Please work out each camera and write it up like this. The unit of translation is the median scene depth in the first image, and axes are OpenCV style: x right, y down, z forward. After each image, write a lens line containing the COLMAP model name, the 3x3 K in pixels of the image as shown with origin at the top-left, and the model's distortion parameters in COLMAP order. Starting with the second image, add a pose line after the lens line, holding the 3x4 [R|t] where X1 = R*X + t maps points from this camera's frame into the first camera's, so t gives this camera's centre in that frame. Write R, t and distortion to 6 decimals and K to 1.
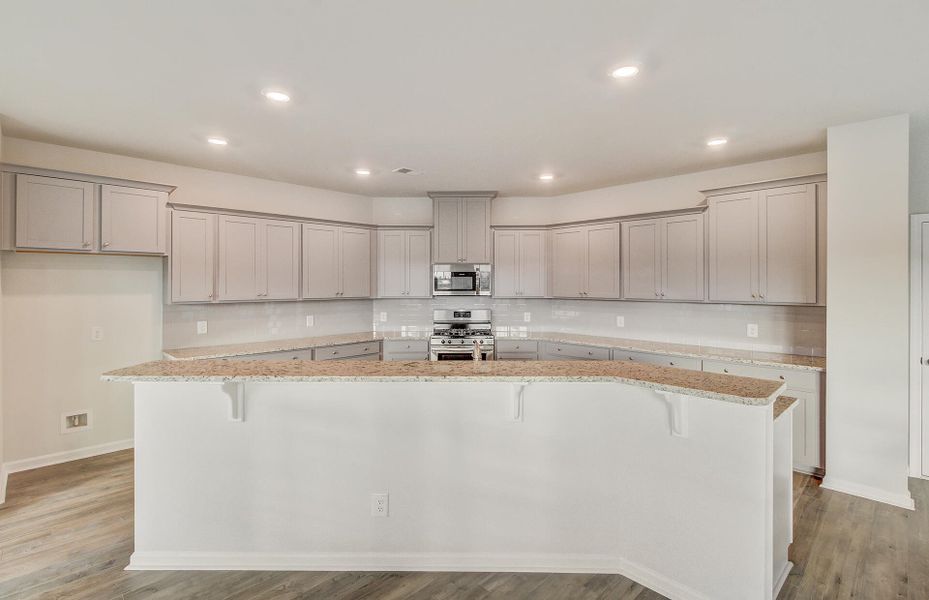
lens RADIAL K [[435.5, 0, 464.7], [0, 435.5, 286.1], [0, 0, 1]] dist [0.003234, 0.000291]
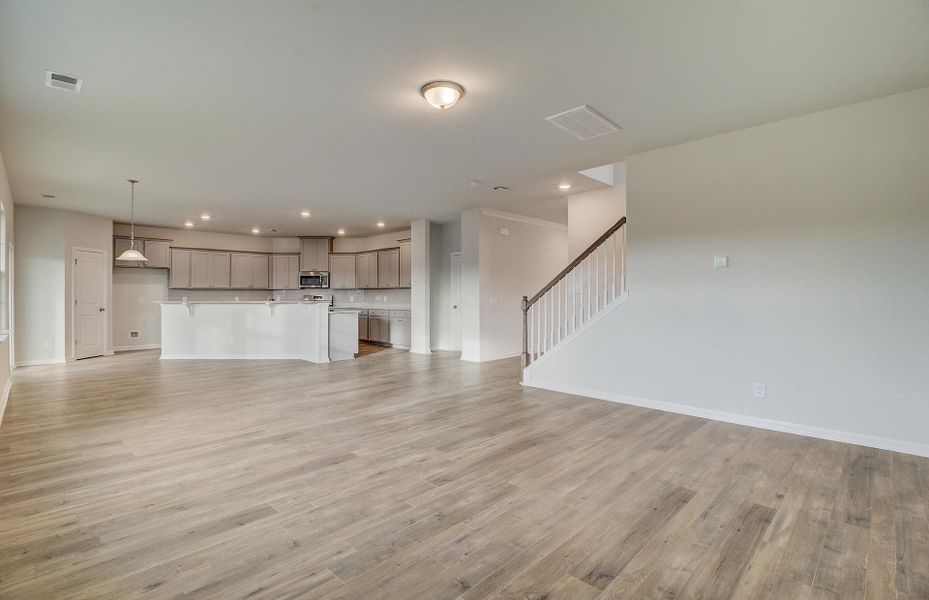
lens RADIAL K [[432.5, 0, 481.2], [0, 432.5, 296.3], [0, 0, 1]] dist [-0.033440, -0.000022]
pose [[0.999040, -0.001899, 0.043777, 0.776319], [0.001880, 0.999998, 0.000496, 0.071772], [-0.043777, -0.000413, 0.999041, -1.178265]]
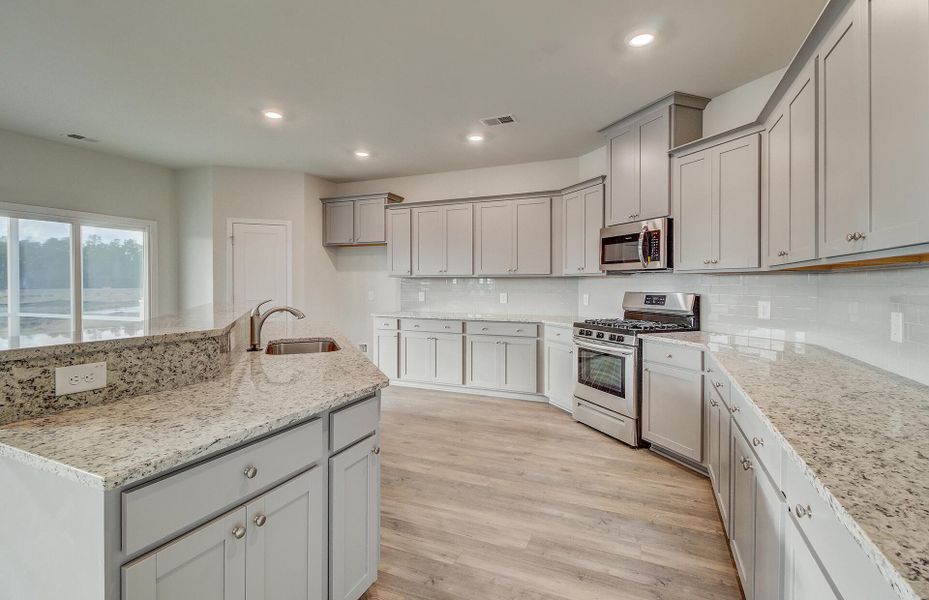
lens RADIAL K [[435.5, 0, 464.7], [0, 435.5, 286.1], [0, 0, 1]] dist [0.003234, 0.000291]
pose [[0.379105, 0.006695, -0.925329, 0.589641], [-0.003999, 0.999976, 0.005596, 0.049835], [0.925345, 0.001579, 0.379123, 0.570931]]
